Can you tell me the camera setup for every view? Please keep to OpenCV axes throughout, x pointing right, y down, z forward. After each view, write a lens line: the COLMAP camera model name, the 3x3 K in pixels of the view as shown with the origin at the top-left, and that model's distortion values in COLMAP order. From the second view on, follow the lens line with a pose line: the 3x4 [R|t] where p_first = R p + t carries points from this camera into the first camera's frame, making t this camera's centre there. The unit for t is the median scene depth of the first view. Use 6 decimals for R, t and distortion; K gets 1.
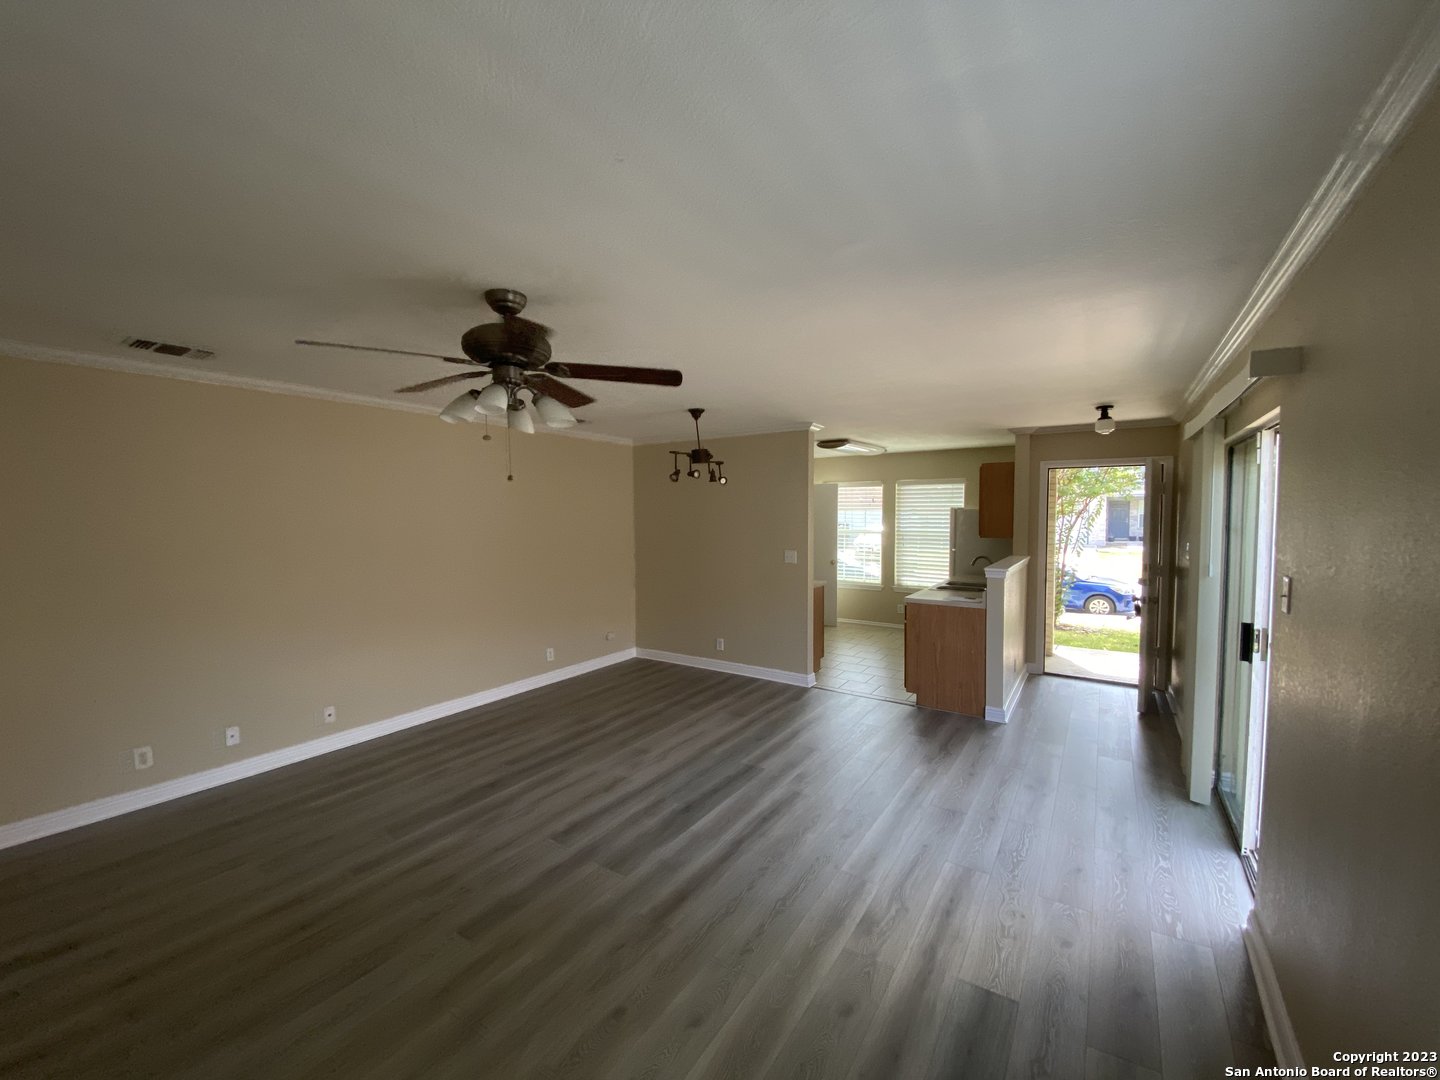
lens RADIAL K [[583.5, 0, 714.1], [0, 583.5, 542.1], [0, 0, 1]] dist [0.041064, -0.031112]
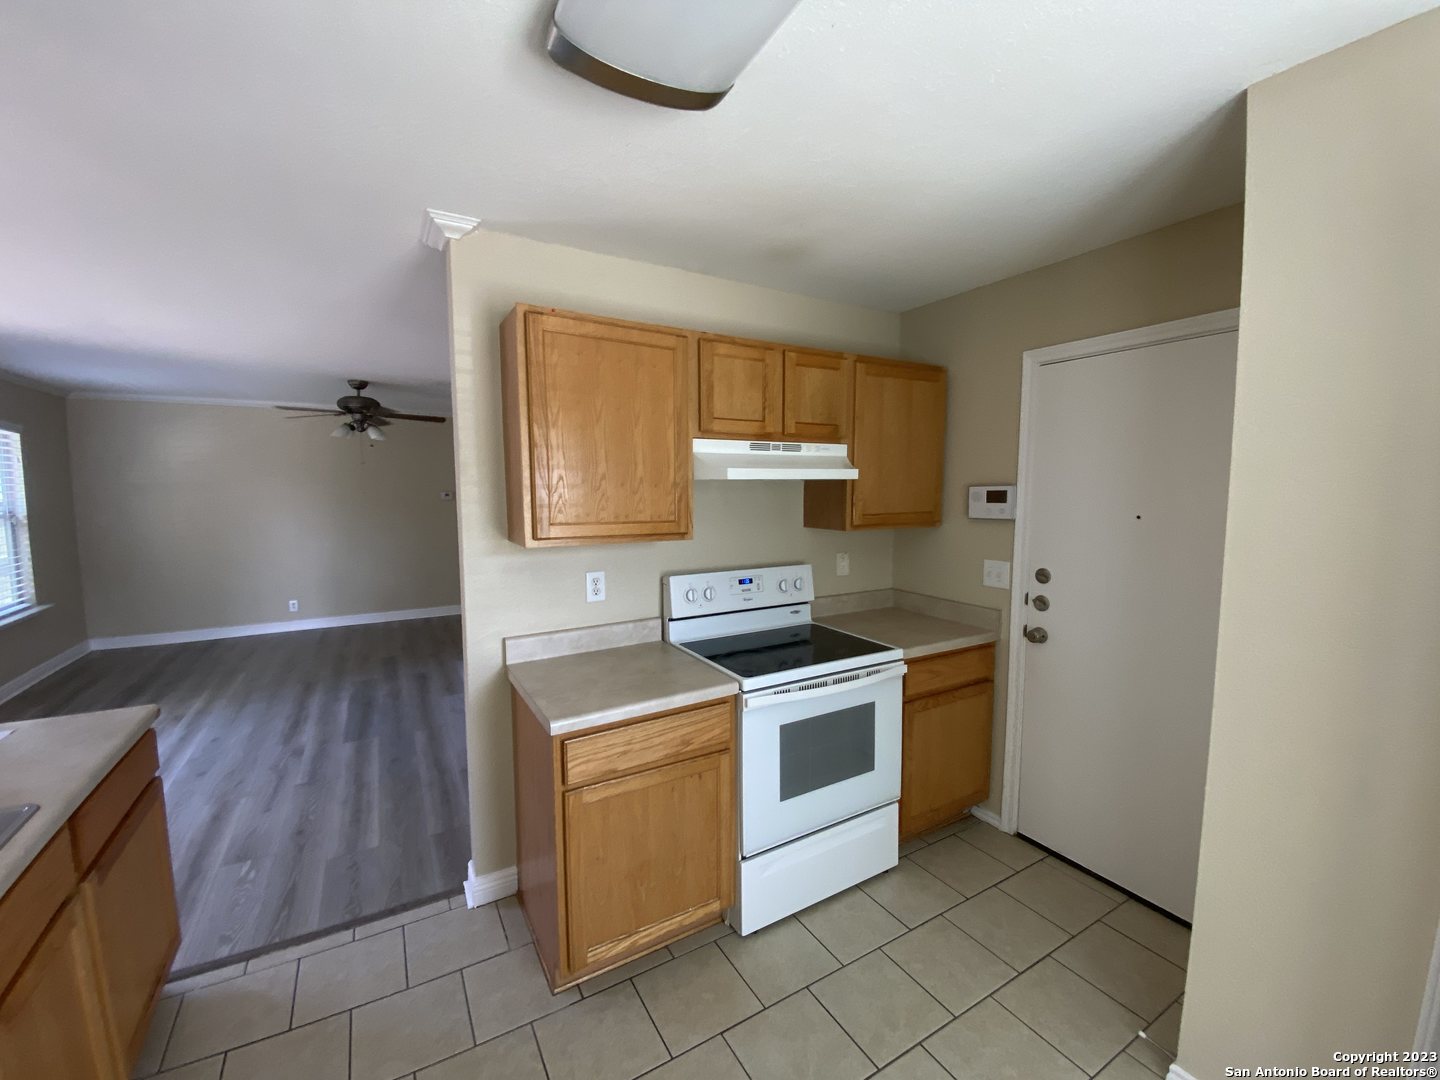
lens RADIAL K [[583.5, 0, 714.1], [0, 583.5, 542.1], [0, 0, 1]] dist [0.041064, -0.031112]
pose [[-0.447389, 0.093963, -0.889390, 0.751872], [-0.040210, 0.991346, 0.124961, -0.099576], [0.893435, 0.091668, -0.439739, 2.251352]]
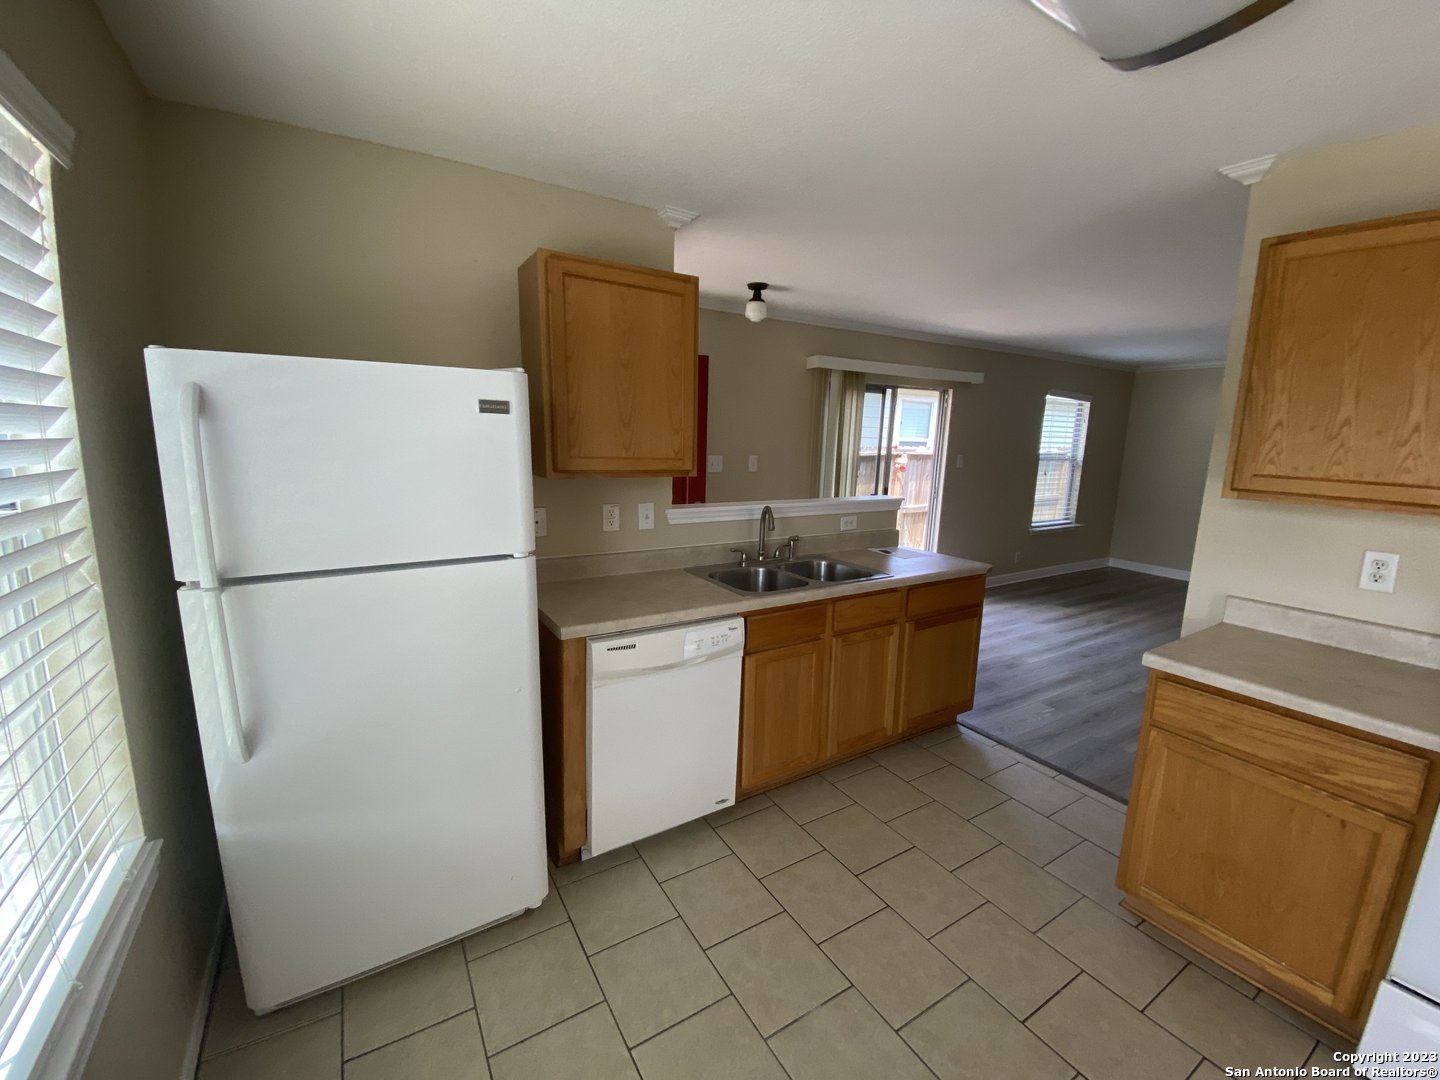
lens RADIAL K [[583.5, 0, 714.1], [0, 583.5, 542.1], [0, 0, 1]] dist [0.041064, -0.031112]
pose [[-0.904362, -0.090899, 0.416973, 0.504286], [0.003206, 0.975579, 0.219627, -0.097826], [-0.426754, 0.199959, -0.881985, 2.569688]]
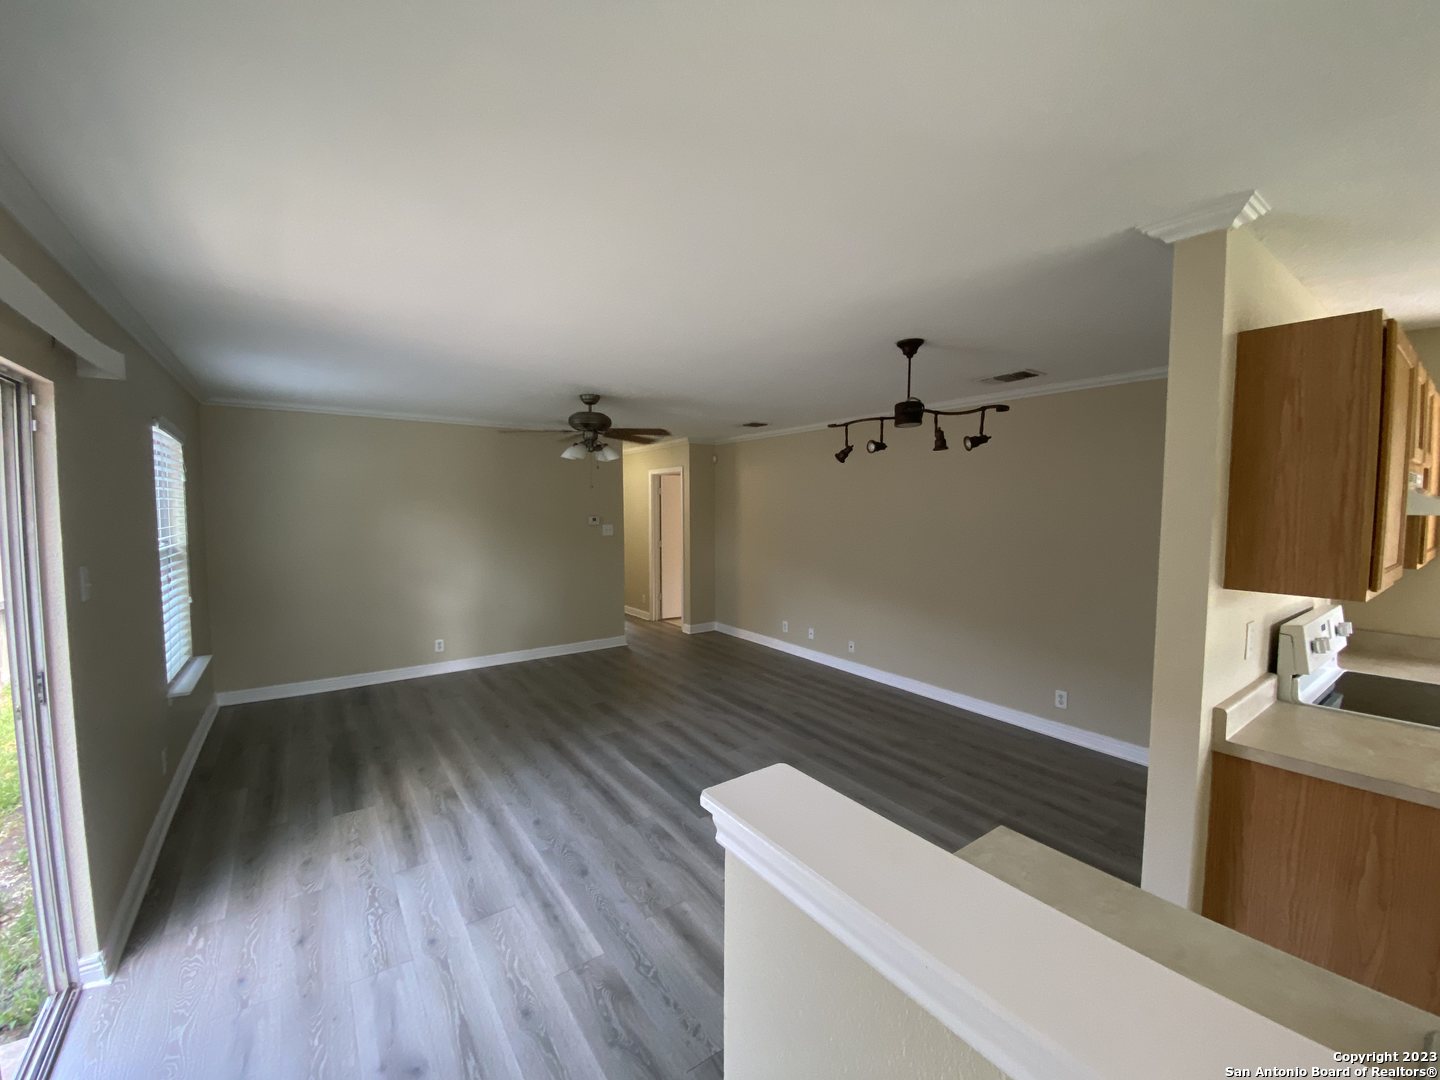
lens RADIAL K [[583.5, 0, 714.1], [0, 583.5, 542.1], [0, 0, 1]] dist [0.041064, -0.031112]
pose [[-0.367724, 0.063602, -0.927757, 0.942282], [-0.046744, 0.995133, 0.086749, -0.076865], [0.928759, 0.075266, -0.362962, 1.488639]]
